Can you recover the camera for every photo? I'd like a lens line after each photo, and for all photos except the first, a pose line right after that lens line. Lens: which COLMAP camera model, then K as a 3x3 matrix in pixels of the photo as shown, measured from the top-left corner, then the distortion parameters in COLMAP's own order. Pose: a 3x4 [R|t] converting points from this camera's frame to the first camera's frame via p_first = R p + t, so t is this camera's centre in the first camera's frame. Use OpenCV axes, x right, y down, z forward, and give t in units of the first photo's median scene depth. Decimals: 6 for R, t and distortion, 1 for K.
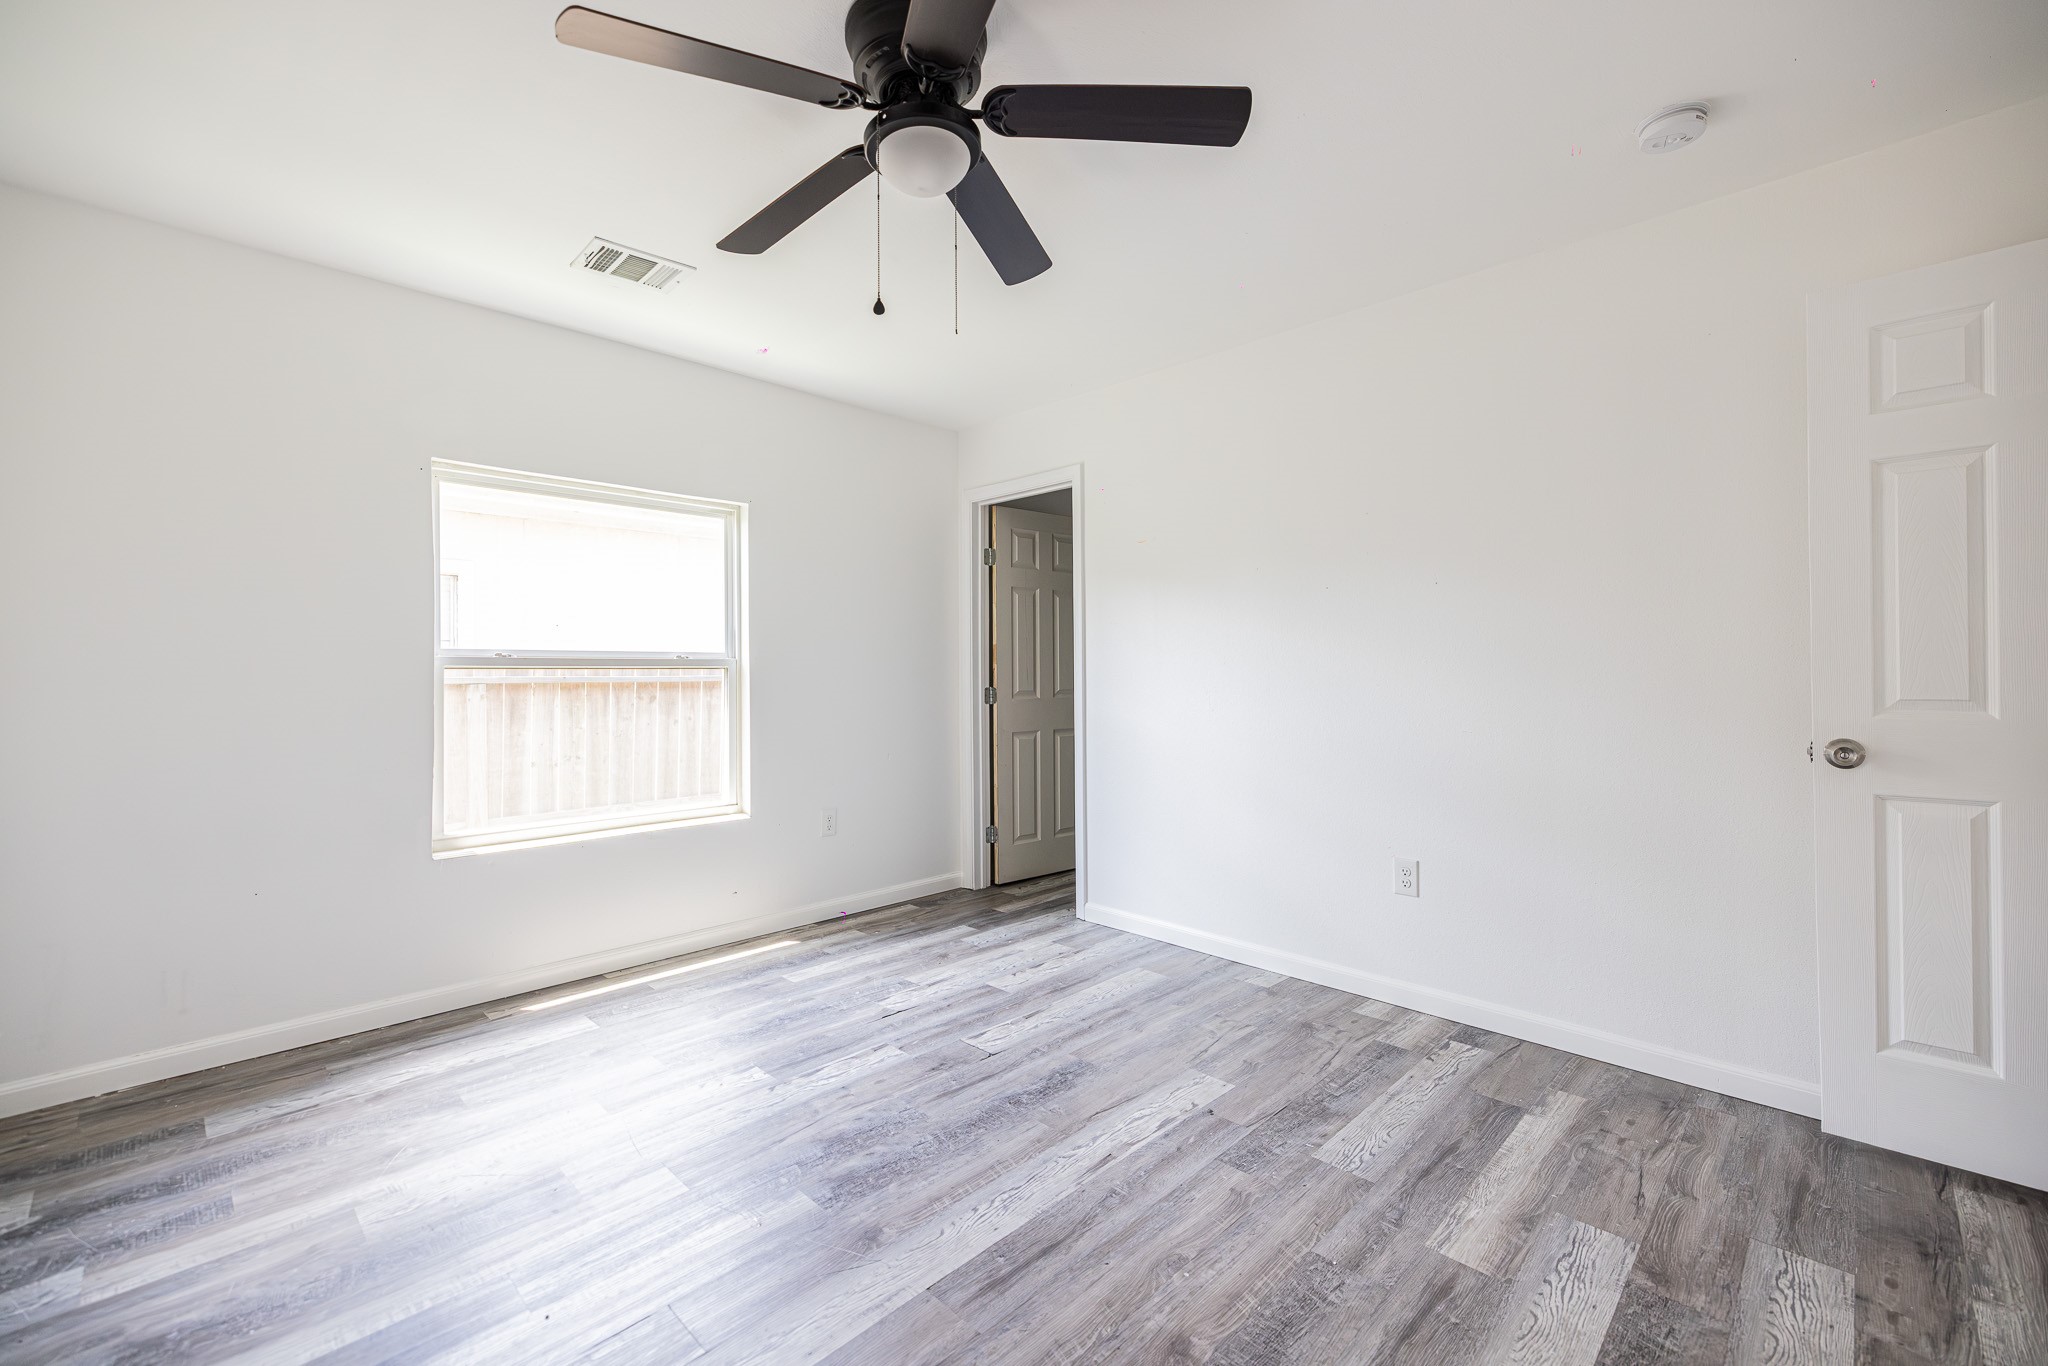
lens RADIAL K [[861.1, 0, 1021.3], [0, 861.1, 669.9], [0, 0, 1]] dist [0.001453, -0.000008]
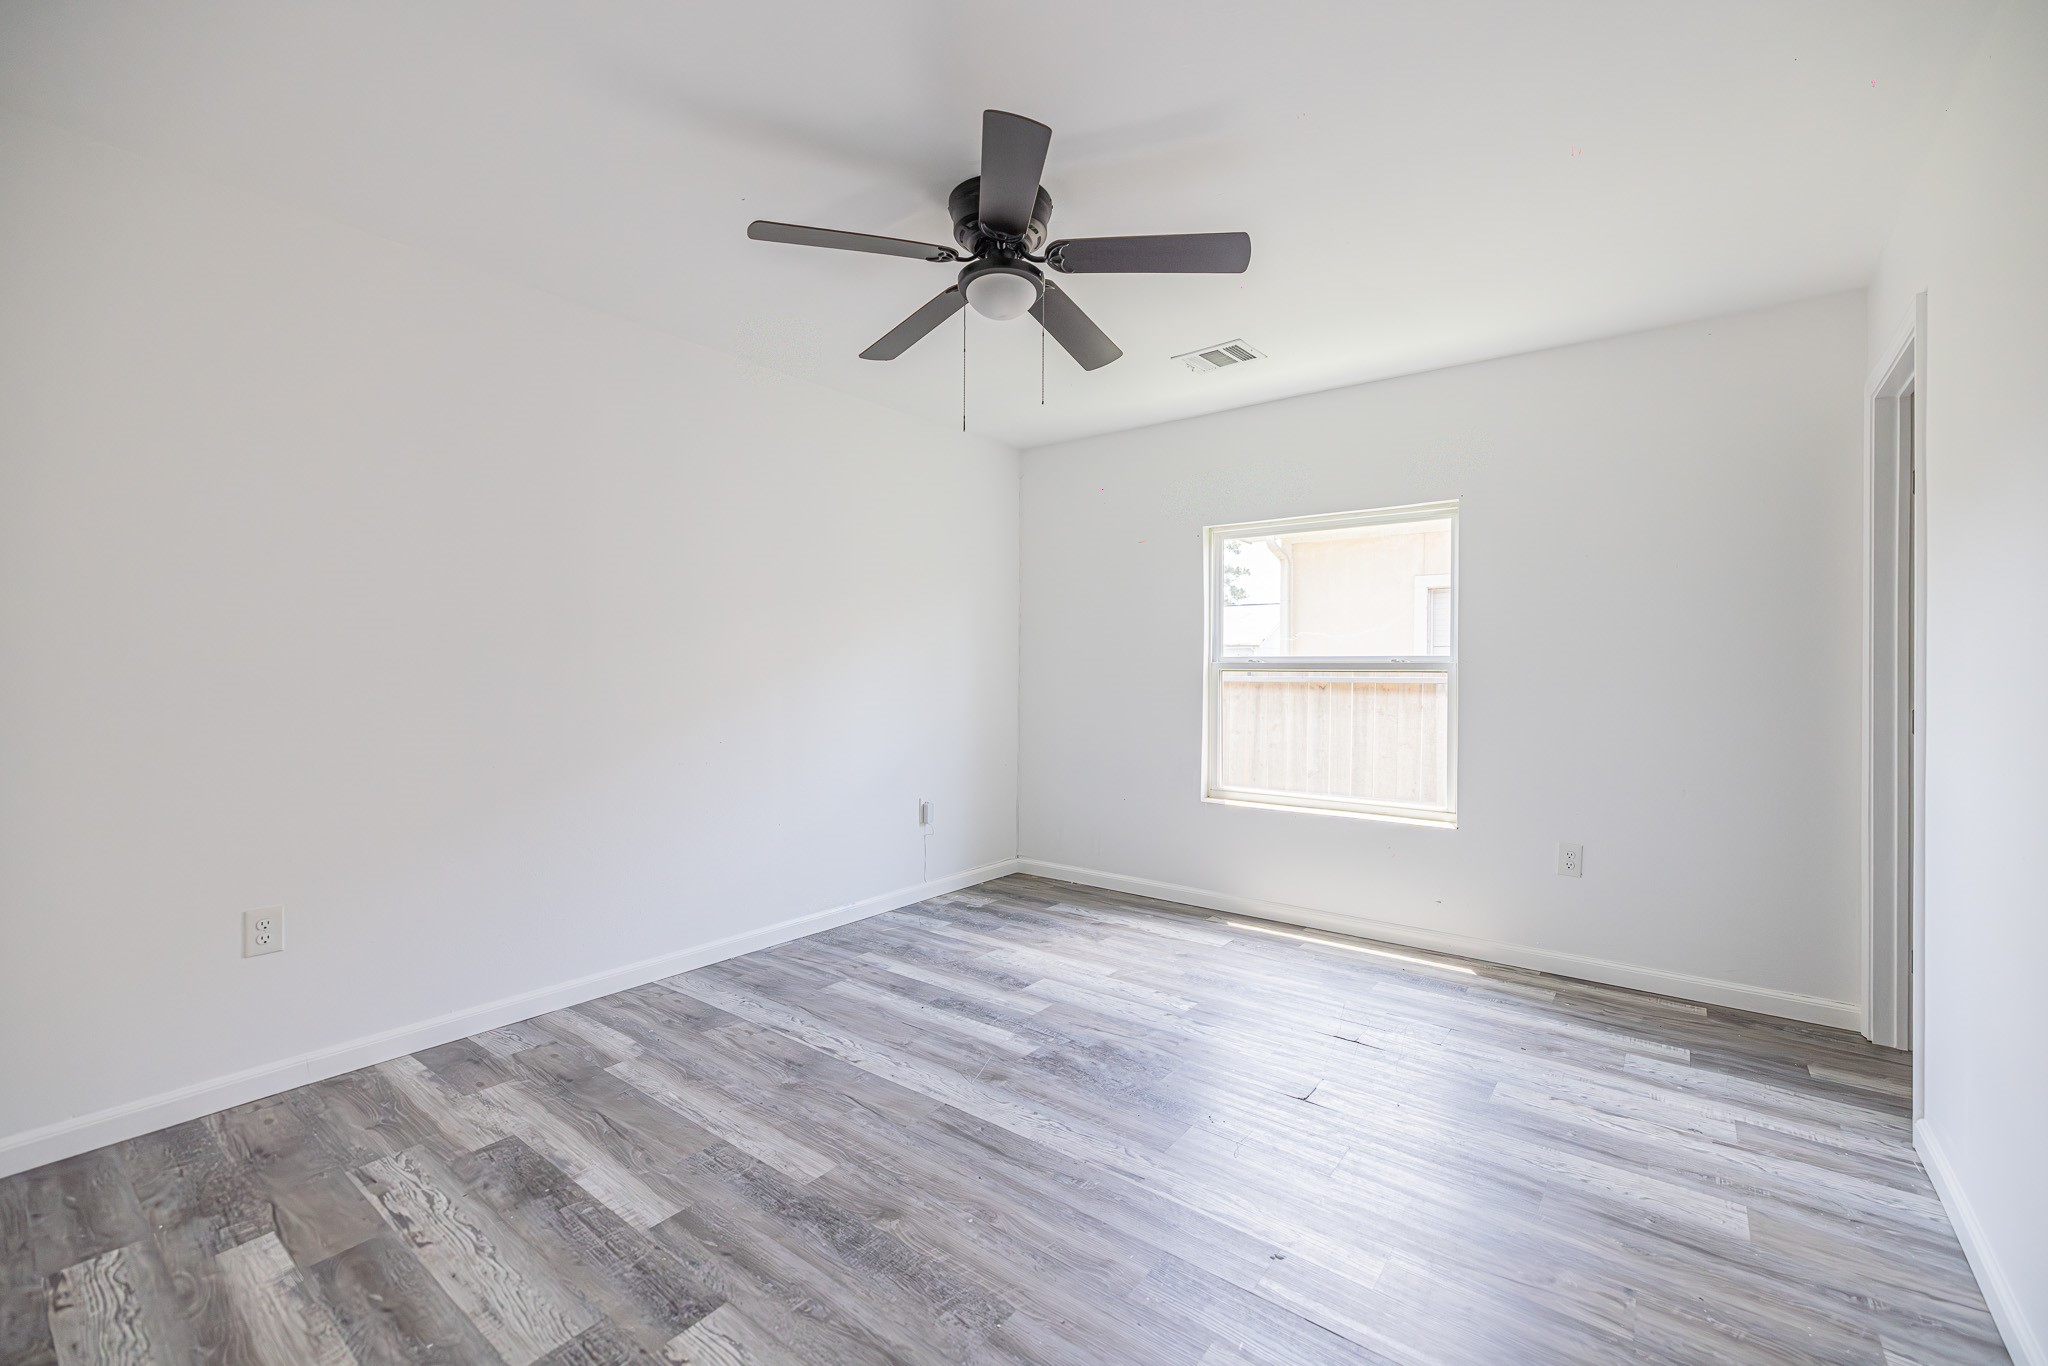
lens RADIAL K [[861.1, 0, 1021.3], [0, 861.1, 669.9], [0, 0, 1]] dist [0.001453, -0.000008]
pose [[0.108980, 0.004506, -0.994034, 0.651232], [-0.001735, 0.999989, 0.004343, -0.008145], [0.994042, 0.001251, 0.108987, 0.470534]]
